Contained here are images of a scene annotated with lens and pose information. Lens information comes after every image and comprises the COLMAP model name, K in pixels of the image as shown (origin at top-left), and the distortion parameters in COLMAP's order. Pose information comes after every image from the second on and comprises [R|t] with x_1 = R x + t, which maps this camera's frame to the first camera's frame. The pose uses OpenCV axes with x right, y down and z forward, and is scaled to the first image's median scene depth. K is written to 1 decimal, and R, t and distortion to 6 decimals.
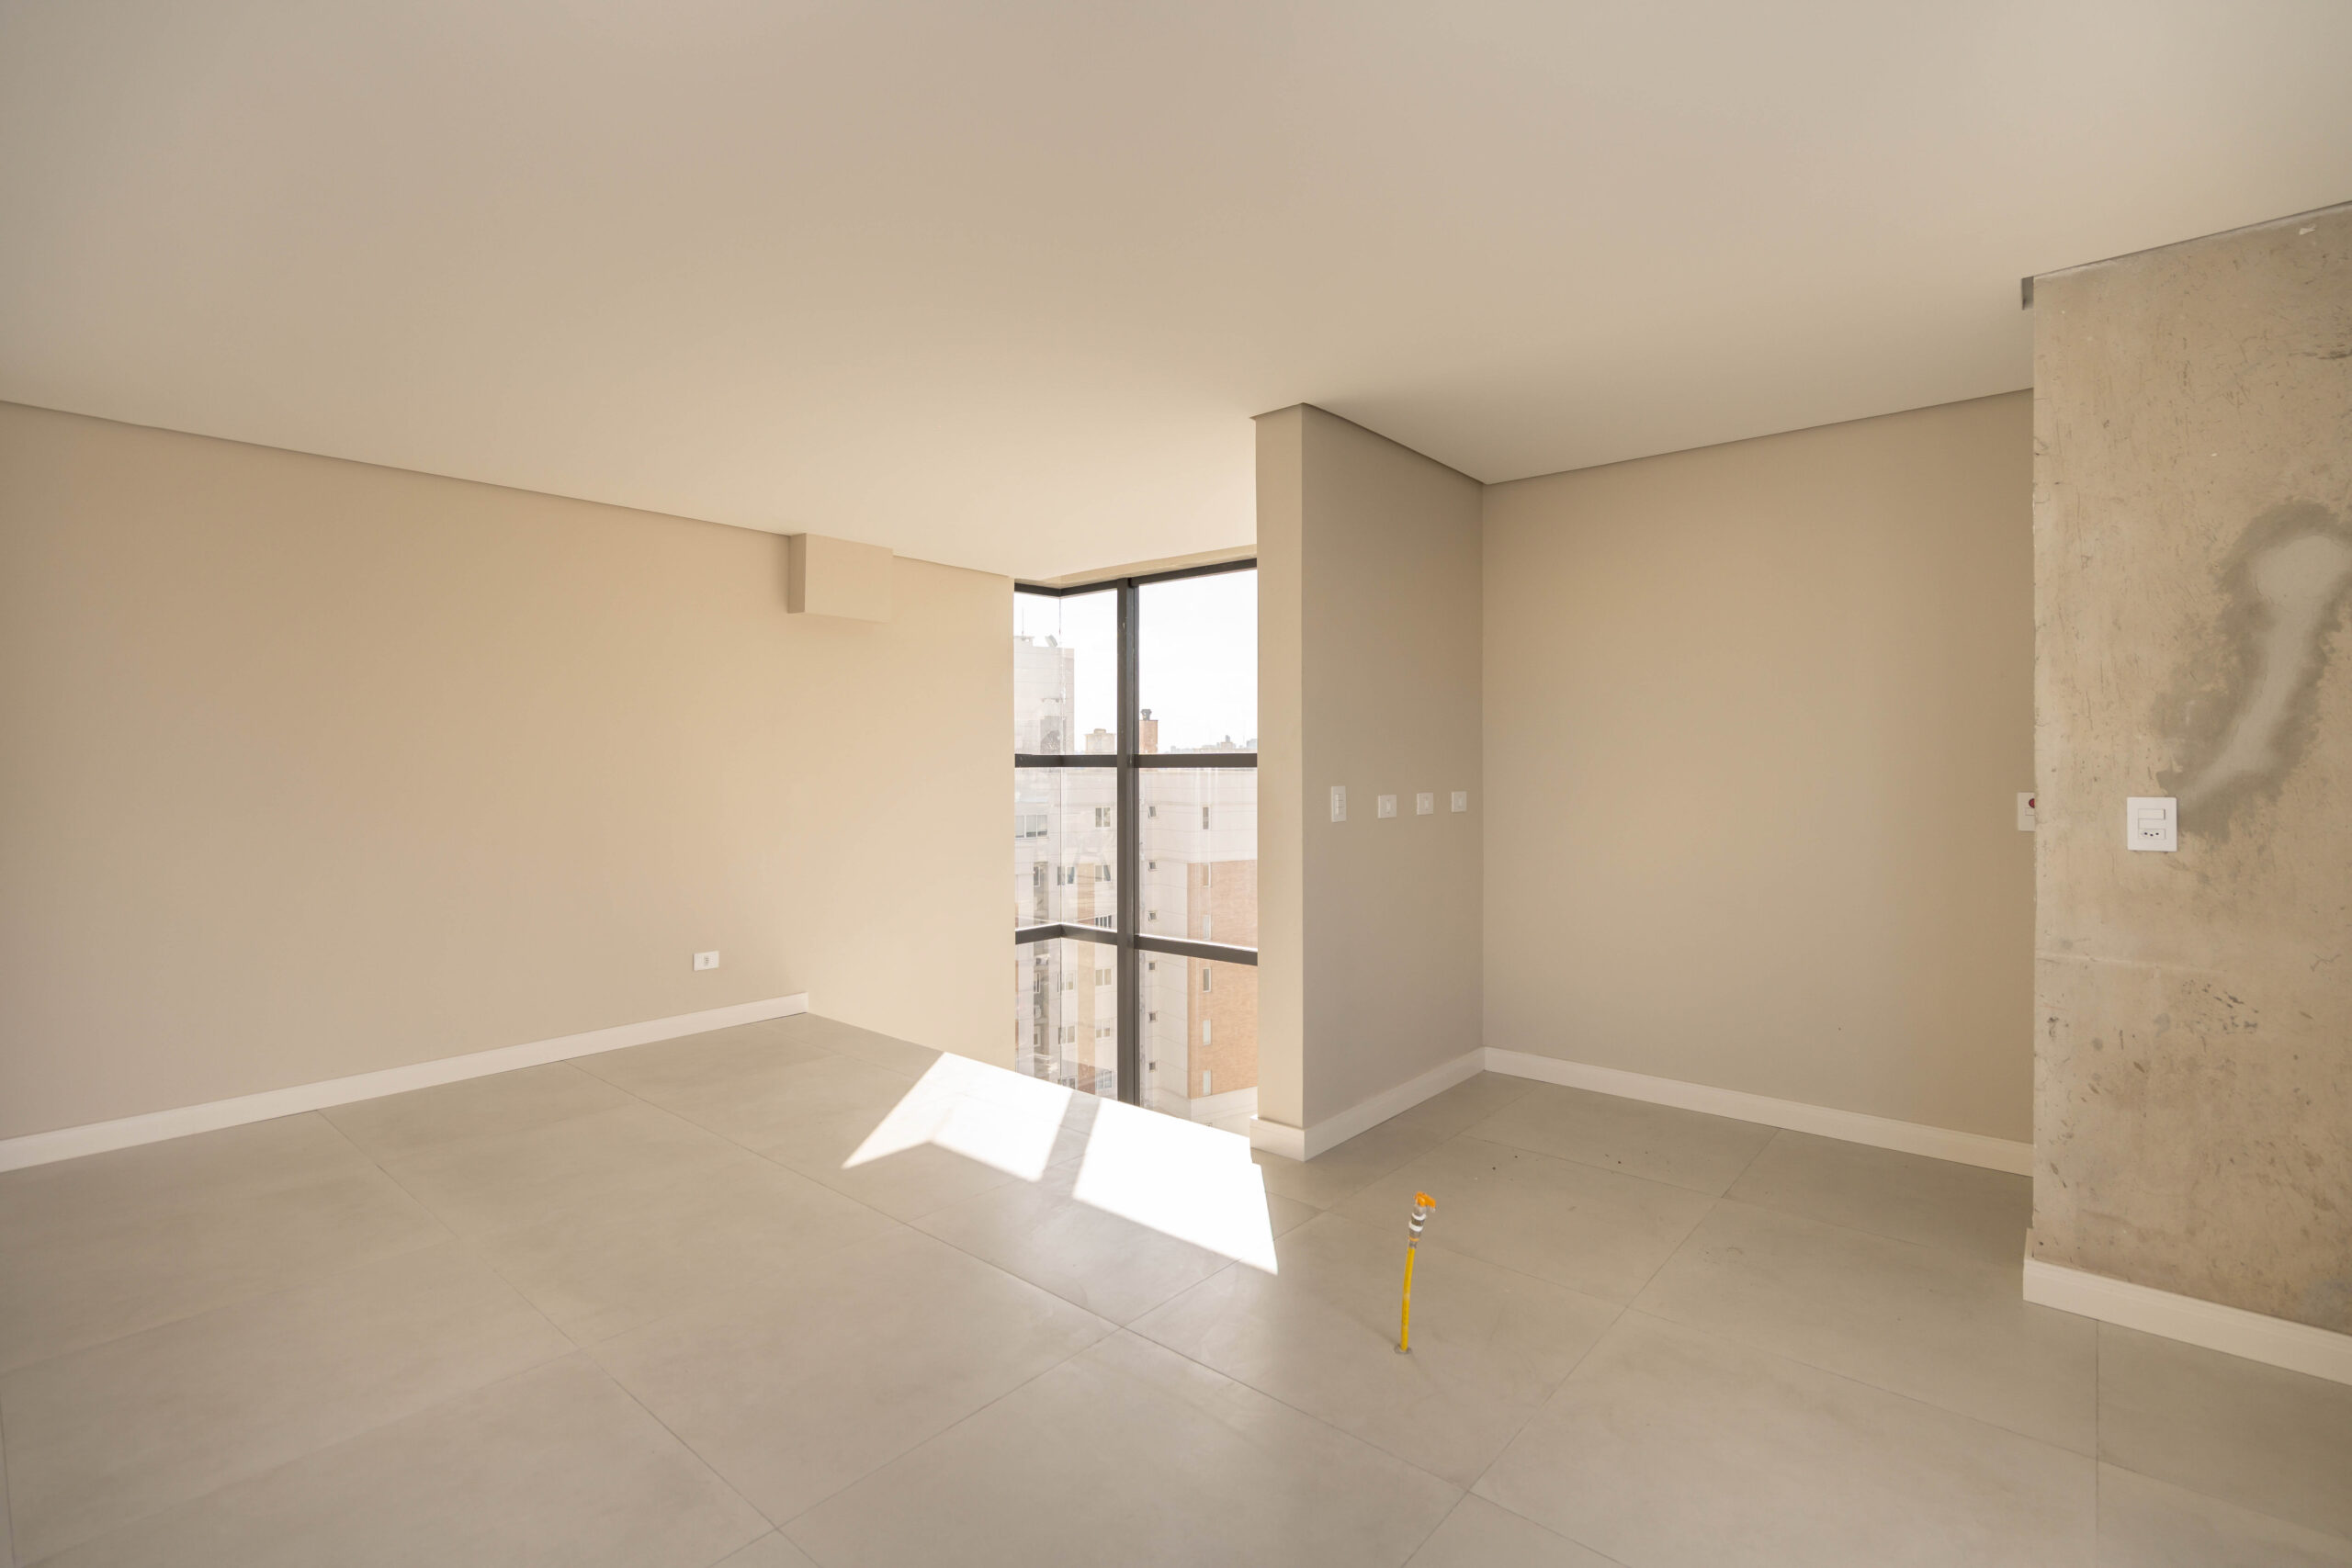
lens RADIAL K [[1074.4, 0, 1167.9], [0, 1074.4, 759.4], [0, 0, 1]] dist [0.002127, 0.000690]
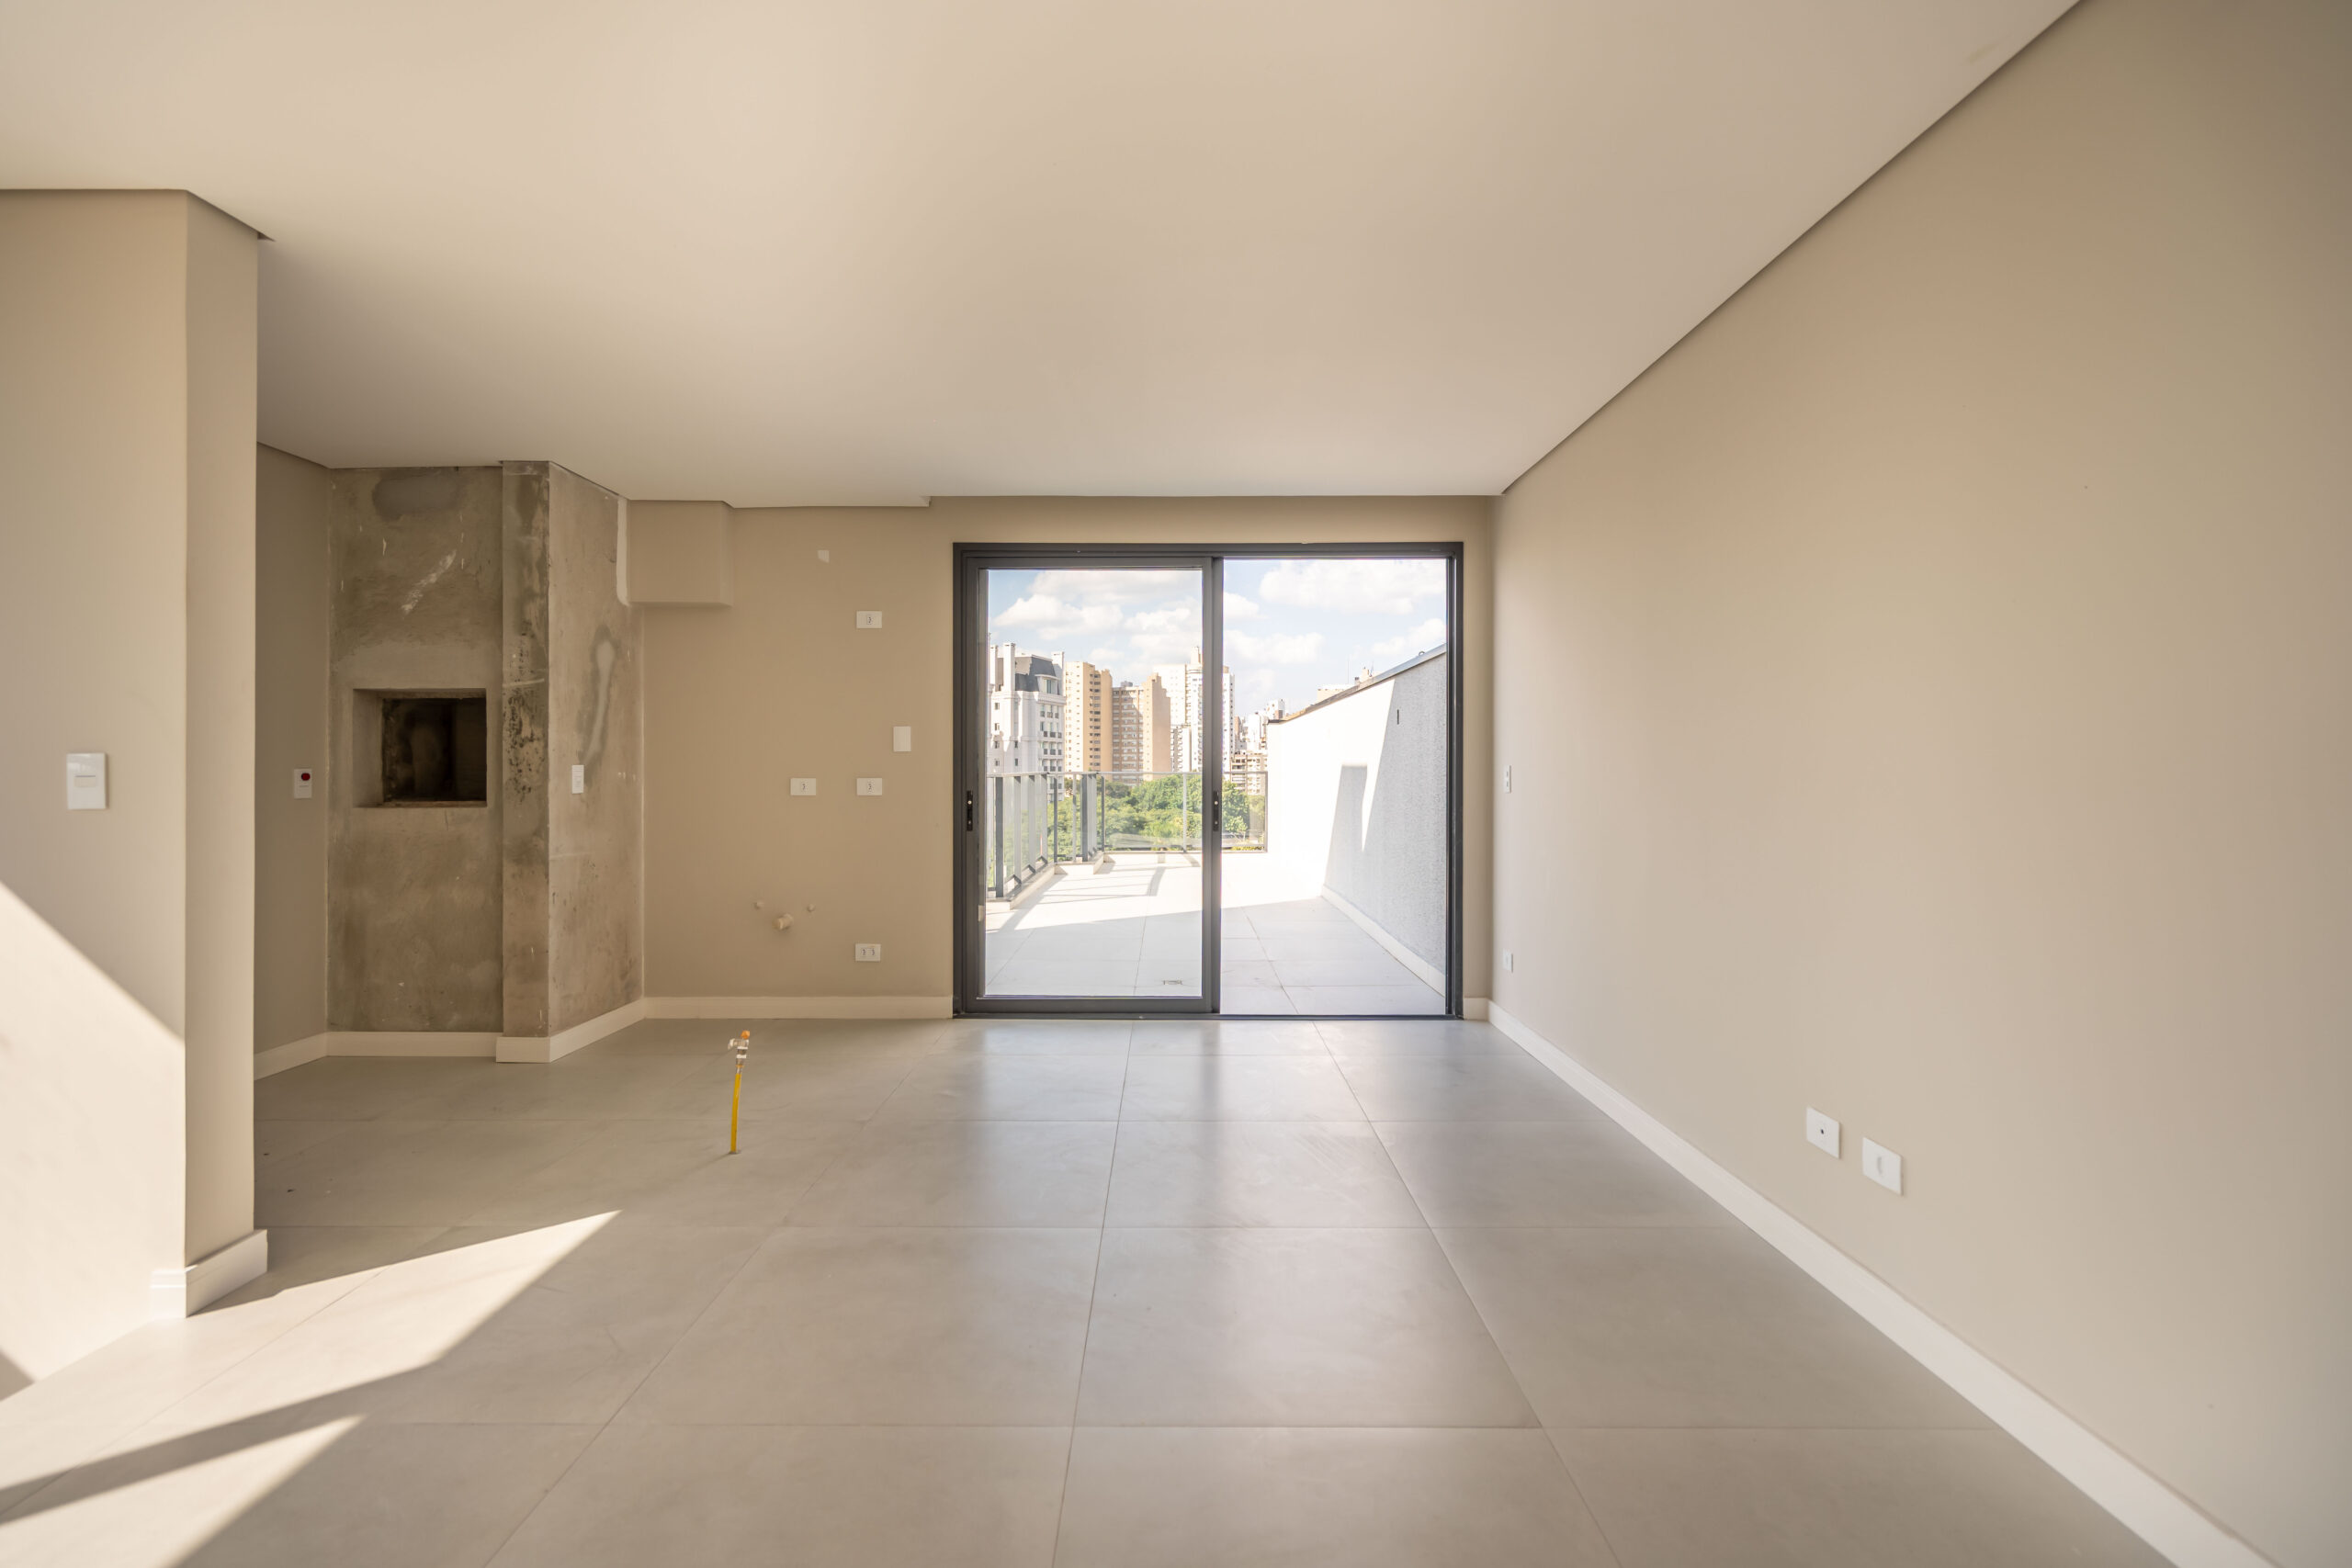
lens RADIAL K [[1074.4, 0, 1182.2], [0, 1074.4, 765.0], [0, 0, 1]] dist [-0.002659, 0.001286]
pose [[-0.666614, 0.007639, 0.745364, -0.728793], [0.002287, 0.999964, -0.008203, 0.032356], [-0.745400, -0.003763, -0.666607, 0.892454]]
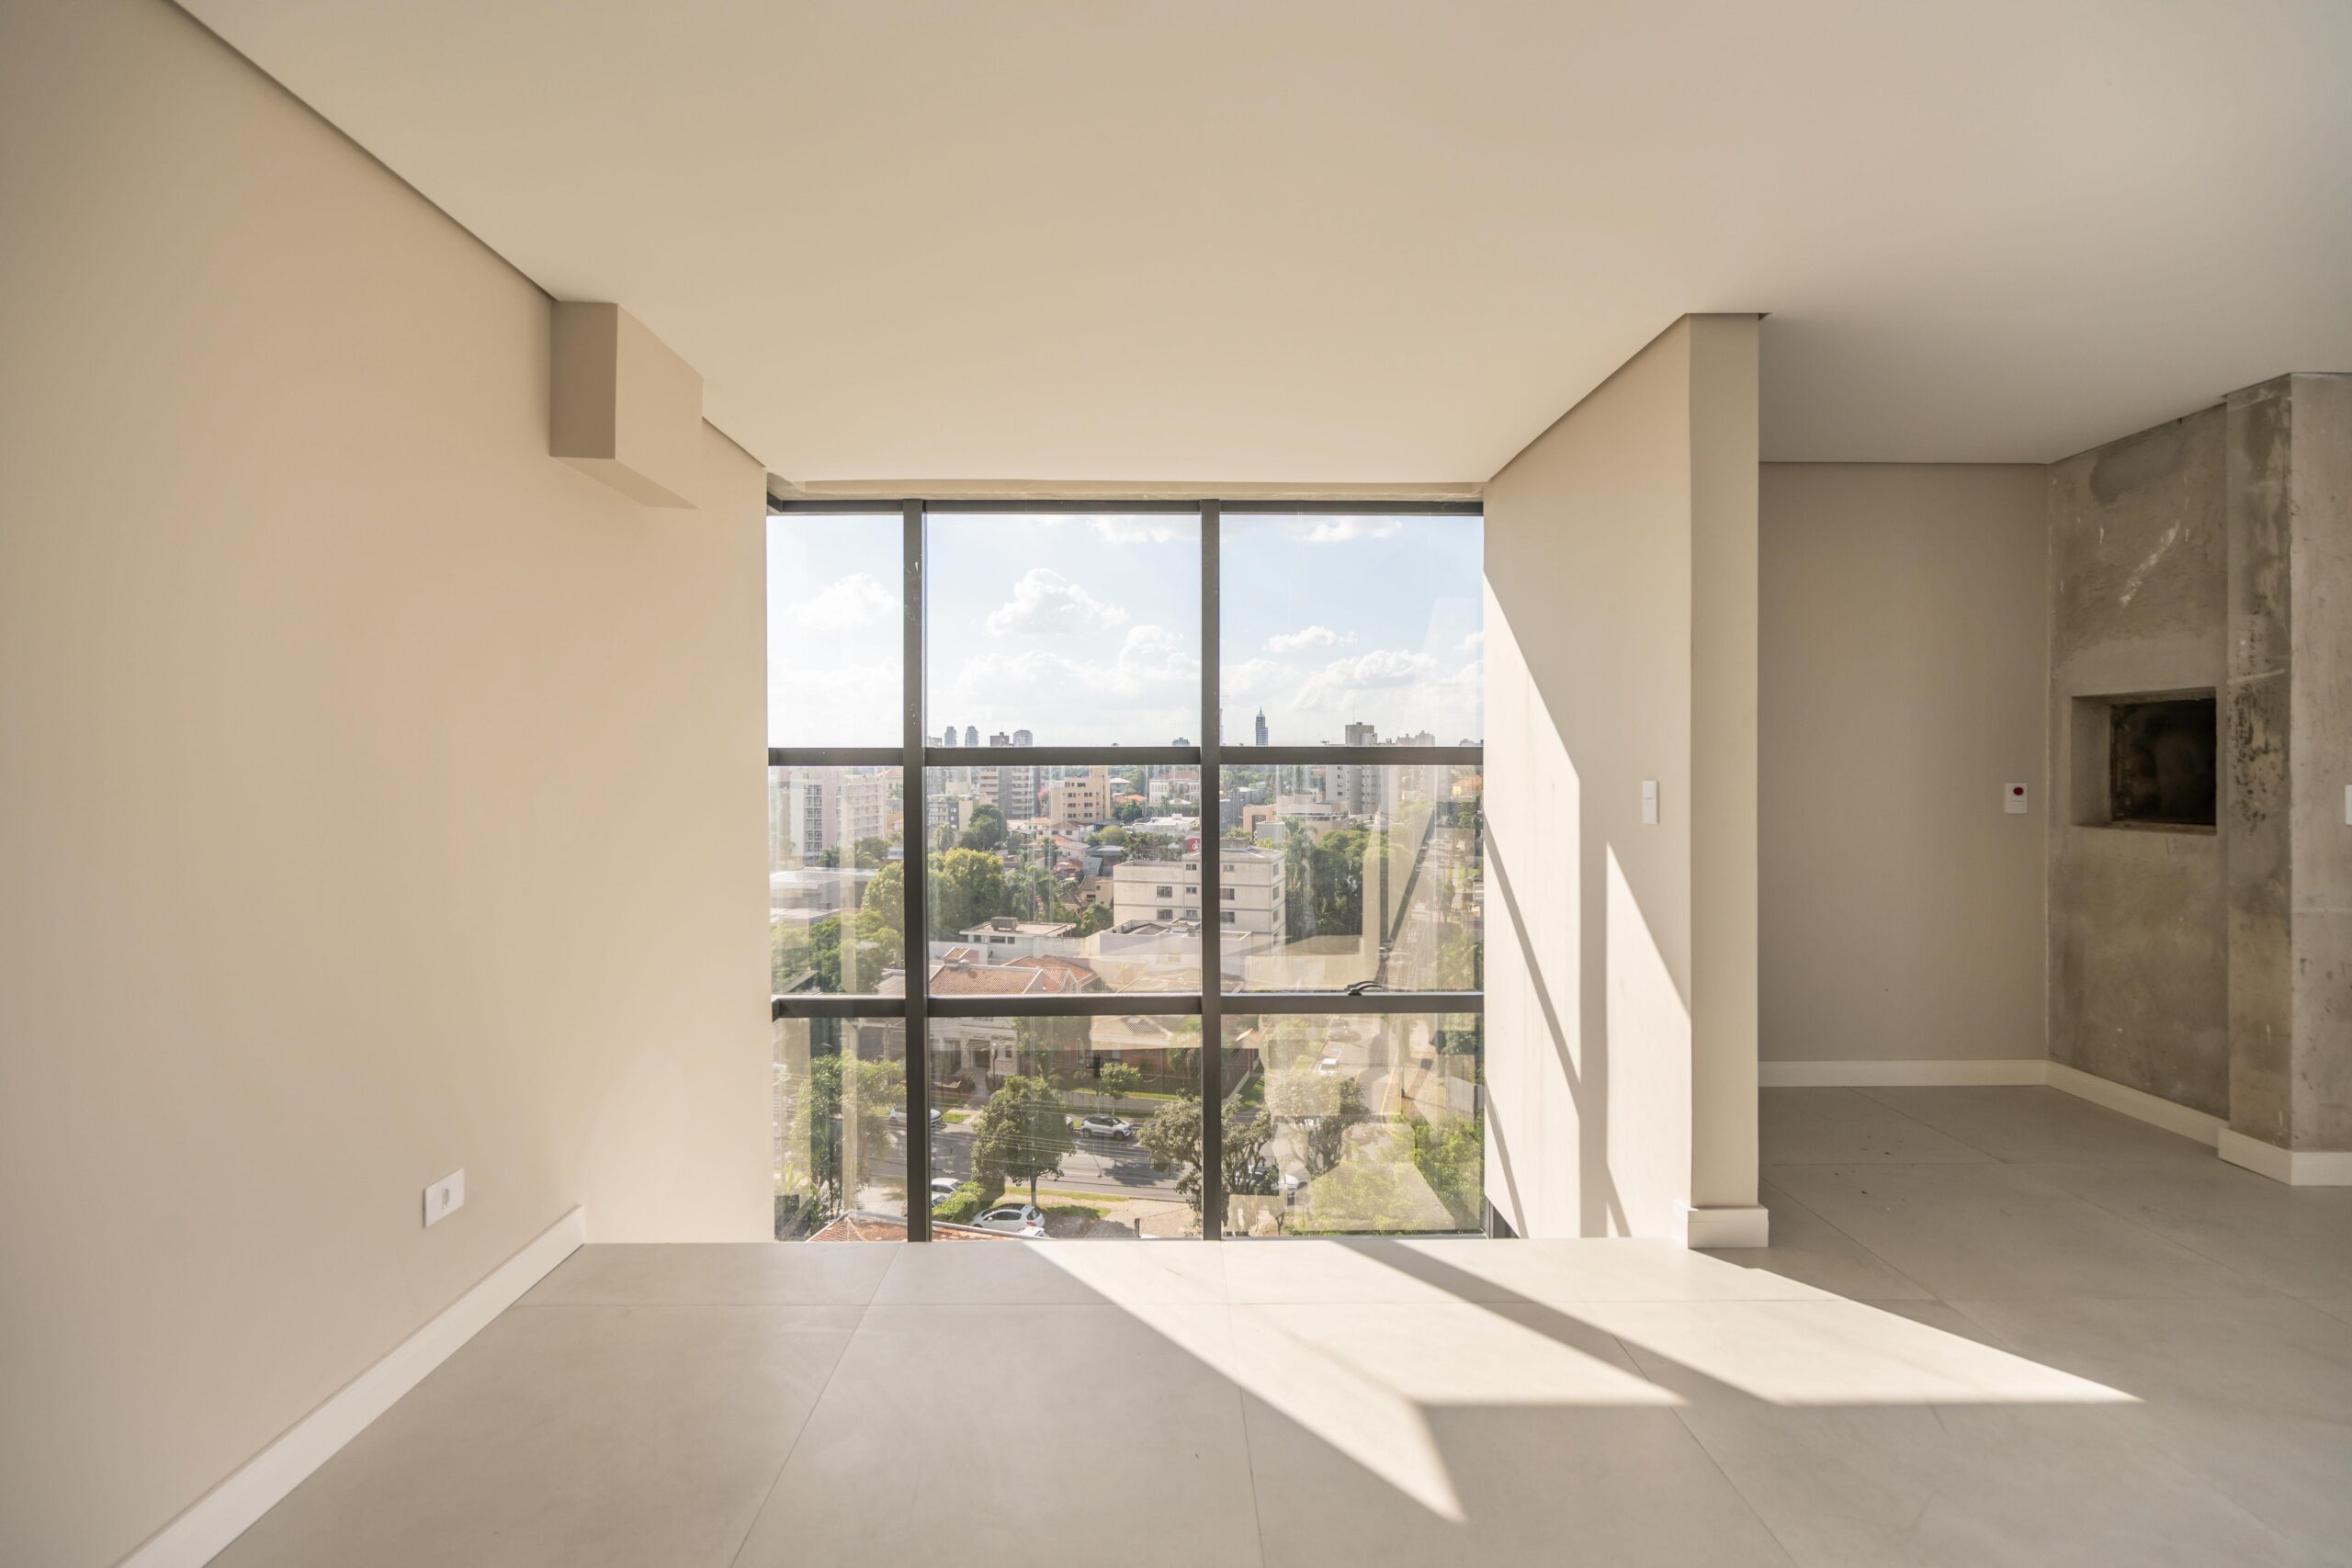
lens RADIAL K [[1062.2, 0, 1157.3], [0, 1062.2, 771.2], [0, 0, 1]] dist [0.002693, 0.000896]
pose [[0.743066, -0.003179, 0.669210, -0.656281], [-0.003353, 0.999958, 0.008473, 0.007697], [-0.669209, -0.008539, 0.743025, 0.619081]]
